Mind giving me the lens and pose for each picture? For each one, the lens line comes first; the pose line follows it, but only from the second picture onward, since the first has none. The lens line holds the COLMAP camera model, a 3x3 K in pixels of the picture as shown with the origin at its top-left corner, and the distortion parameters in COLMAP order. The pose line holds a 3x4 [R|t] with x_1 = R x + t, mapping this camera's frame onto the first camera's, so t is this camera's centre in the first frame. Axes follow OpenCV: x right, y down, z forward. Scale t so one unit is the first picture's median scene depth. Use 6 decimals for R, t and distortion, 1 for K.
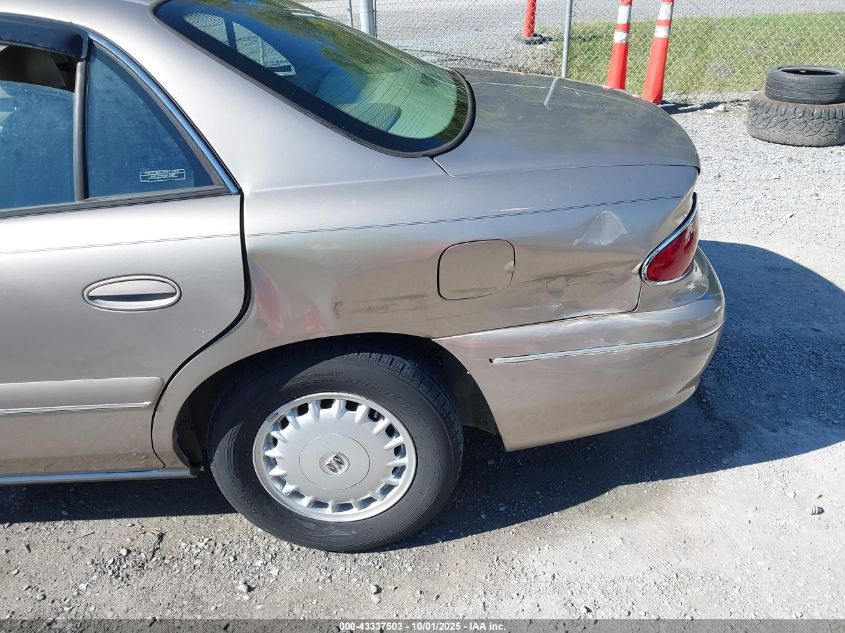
lens RADIAL K [[648.0, 0, 422.5], [0, 648.0, 316.5], [0, 0, 1]] dist [0.128725, -0.315864]
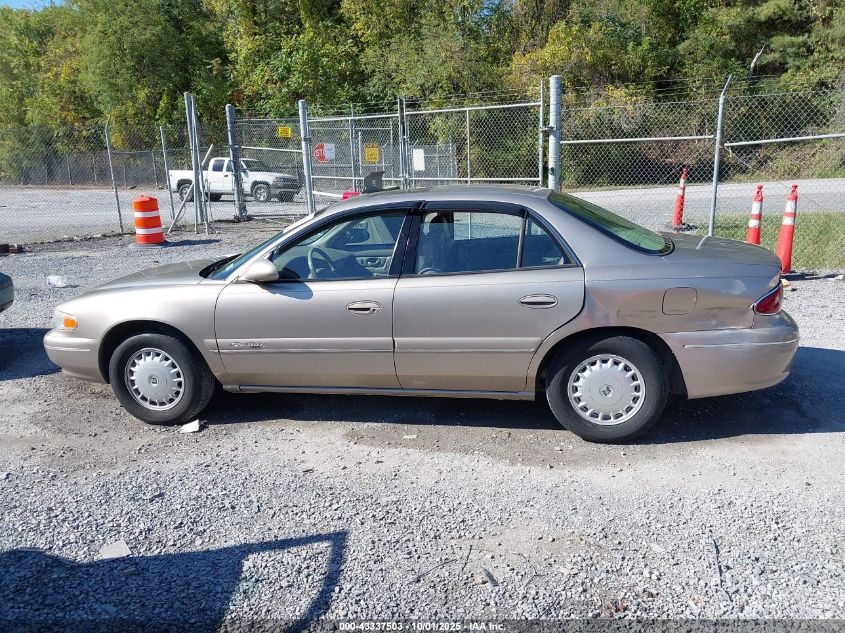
lens RADIAL K [[648.0, 0, 422.5], [0, 648.0, 316.5], [0, 0, 1]] dist [0.128725, -0.315864]
pose [[0.978218, 0.049613, -0.201565, -0.309056], [-0.100806, 0.962371, -0.252348, 0.602503], [0.181460, 0.267171, 0.946410, -1.265972]]
